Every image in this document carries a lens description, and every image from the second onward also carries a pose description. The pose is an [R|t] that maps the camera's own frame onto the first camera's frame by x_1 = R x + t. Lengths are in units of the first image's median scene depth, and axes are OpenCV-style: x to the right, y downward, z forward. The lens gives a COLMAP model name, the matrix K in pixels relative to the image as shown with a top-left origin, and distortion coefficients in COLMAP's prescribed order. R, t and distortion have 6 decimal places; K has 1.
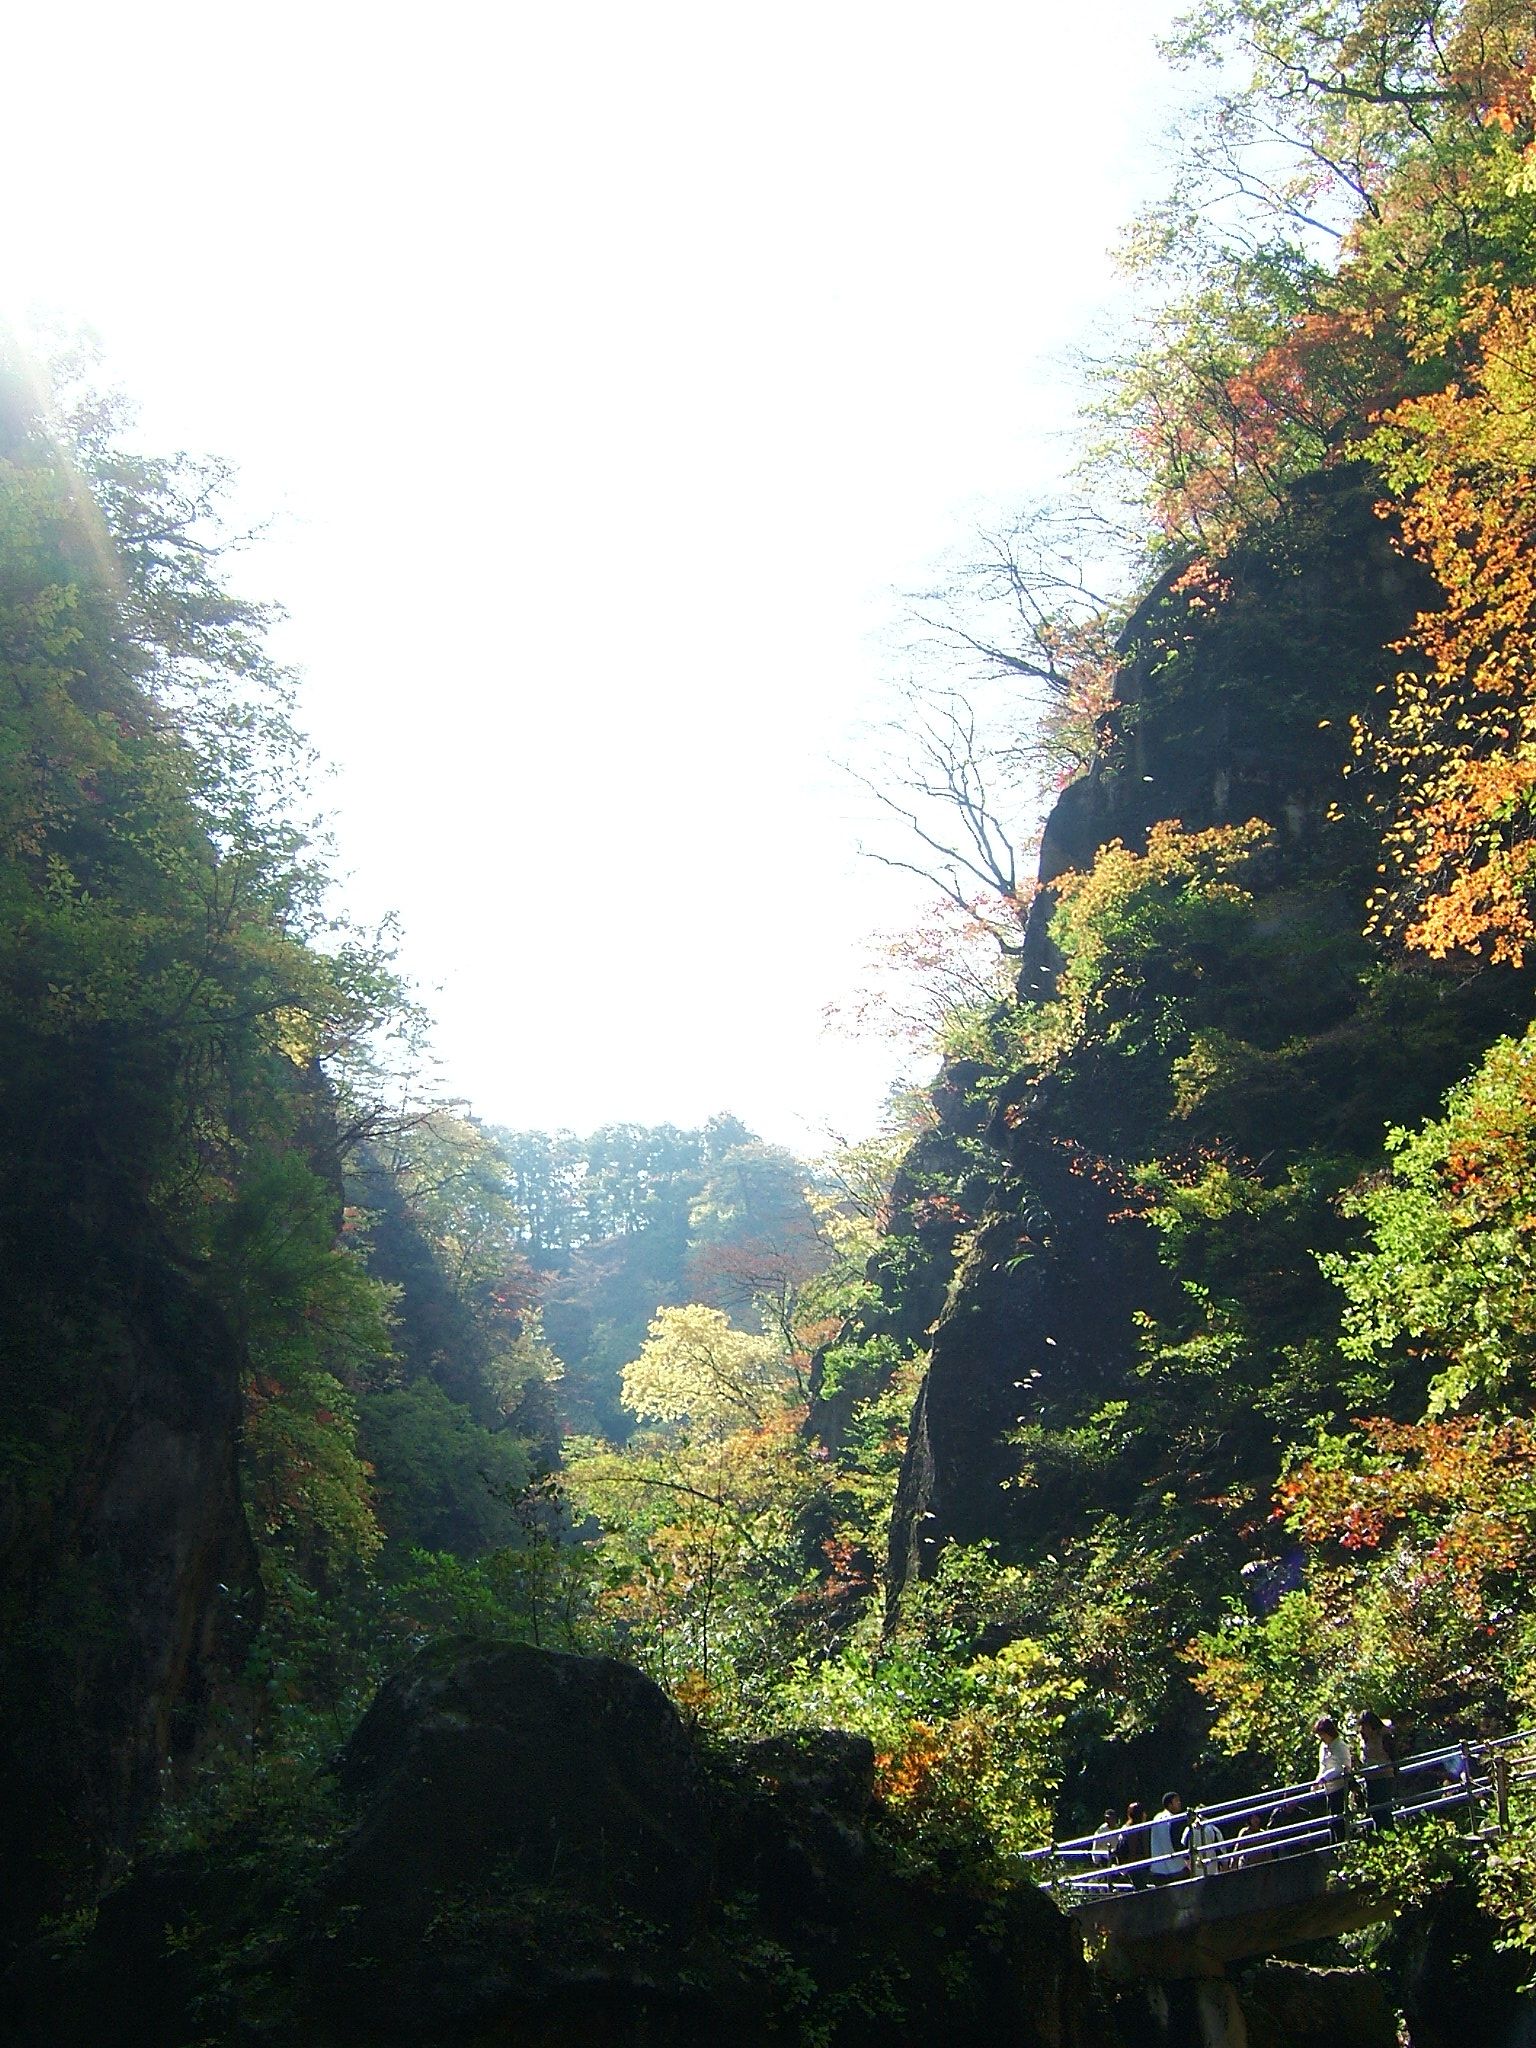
lens RADIAL K [[2312.6, 0, 758.0], [0, 2312.6, 1035.2], [0, 0, 1]] dist [-0.121067, 0.000000]
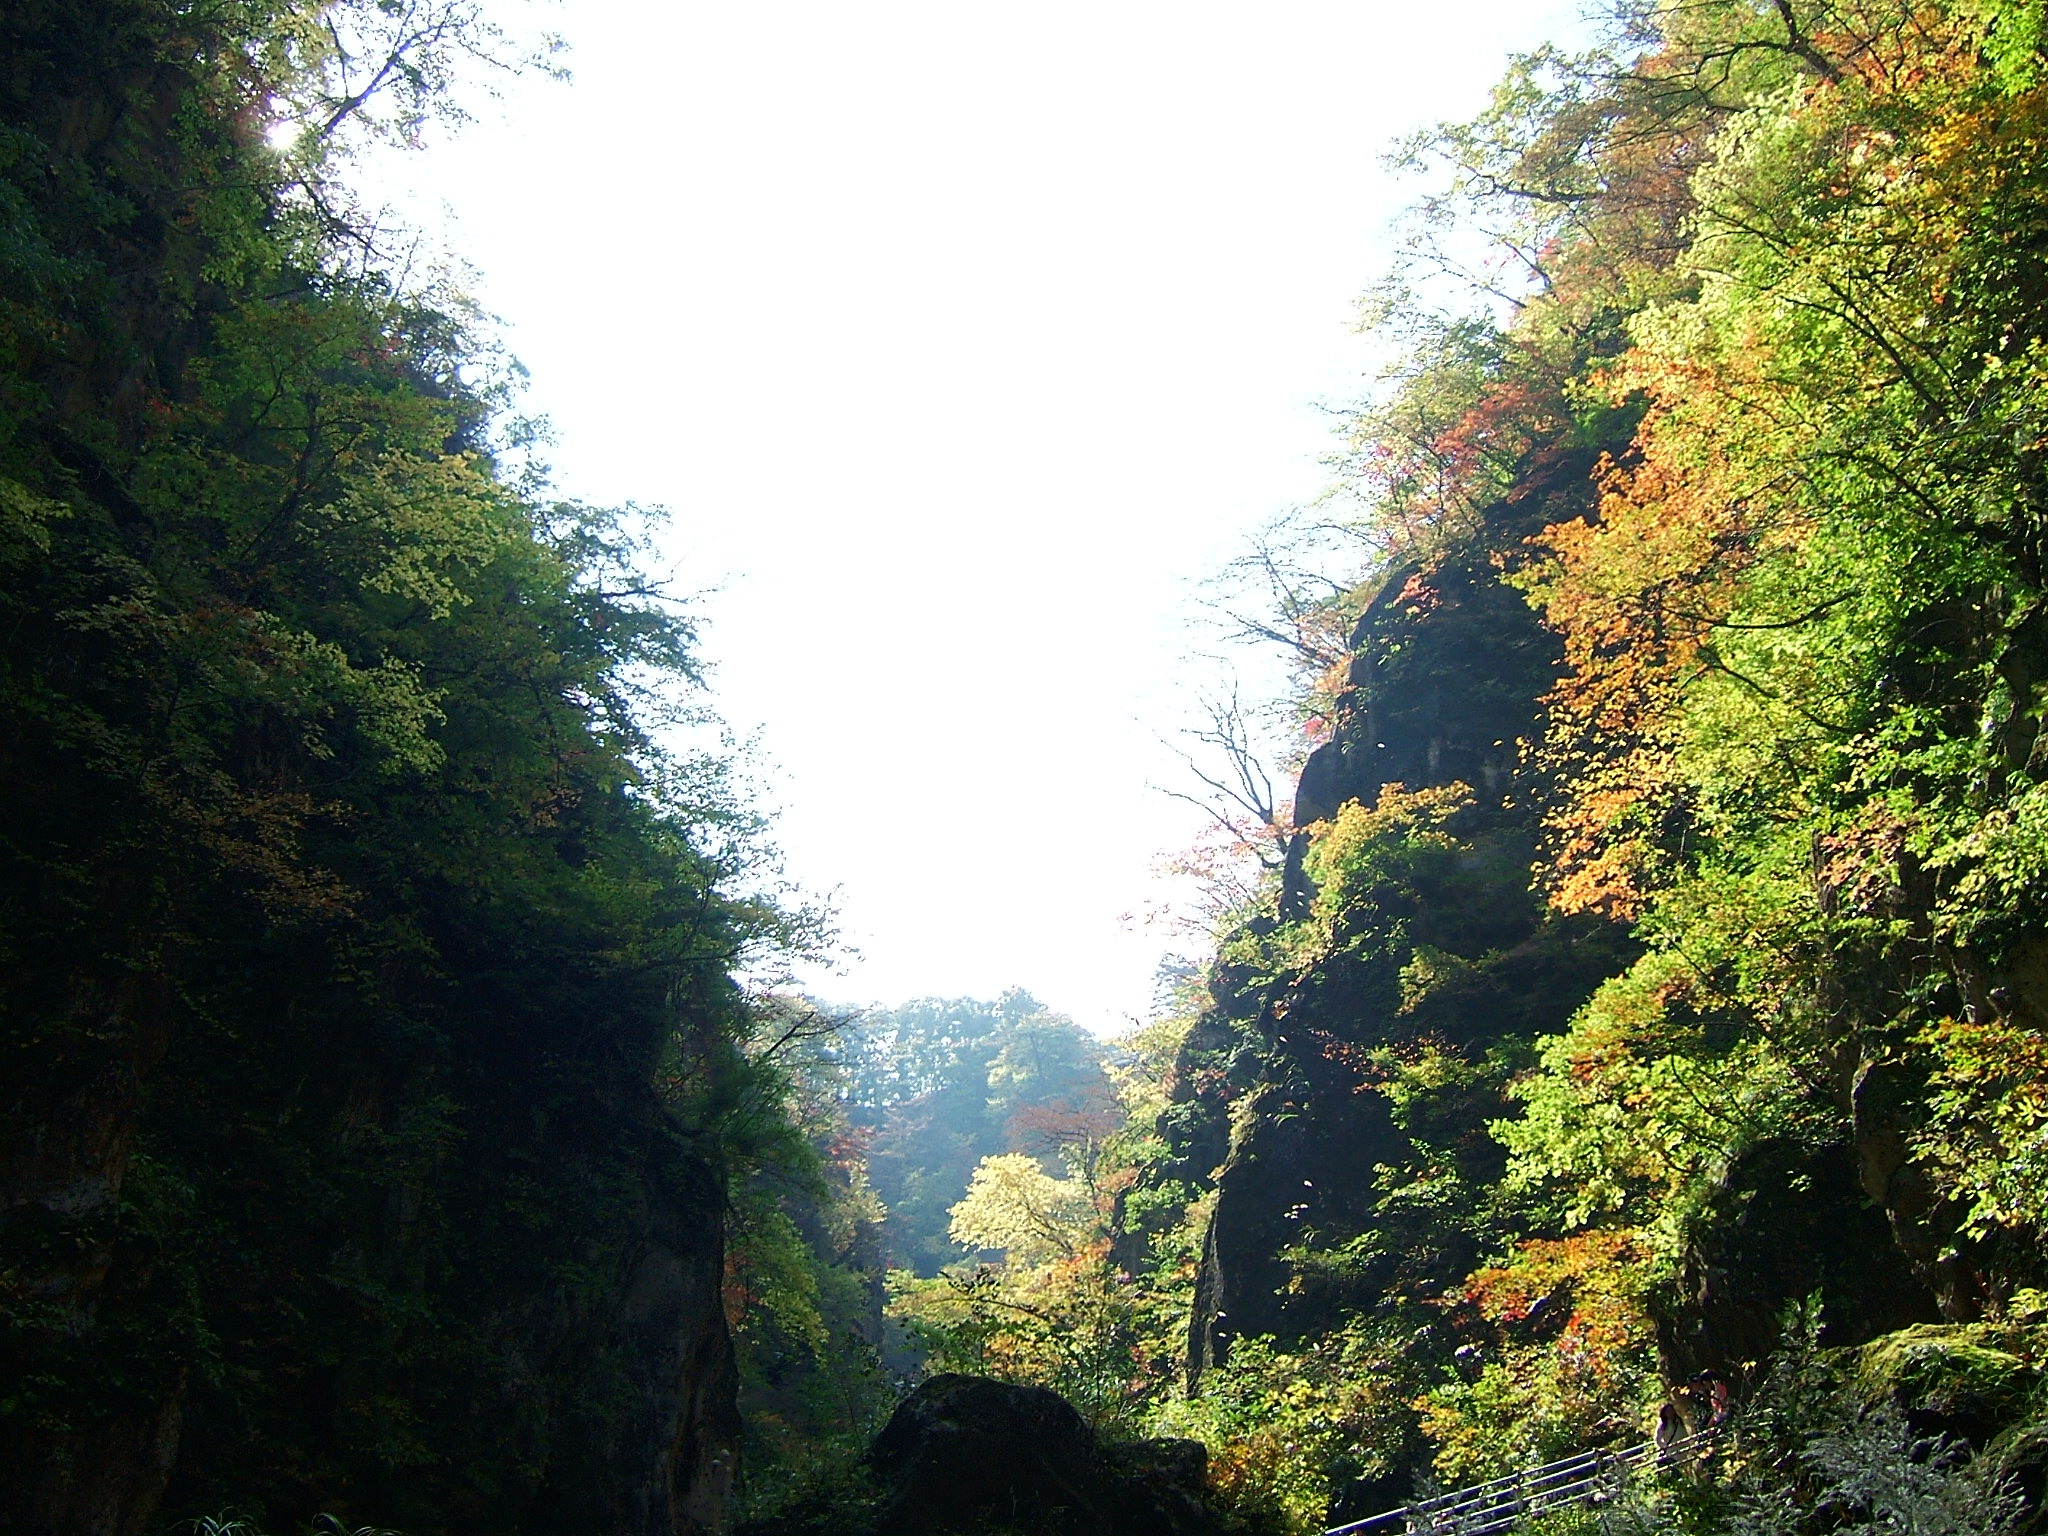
lens RADIAL K [[2110.0, 0, 1034.5], [0, 2110.0, 755.3], [0, 0, 1]] dist [-0.103455, 0.000000]
pose [[0.999951, -0.009542, 0.002689, -0.032916], [0.009708, 0.997441, -0.070835, -0.028941], [-0.002006, 0.070857, 0.997484, -0.222384]]
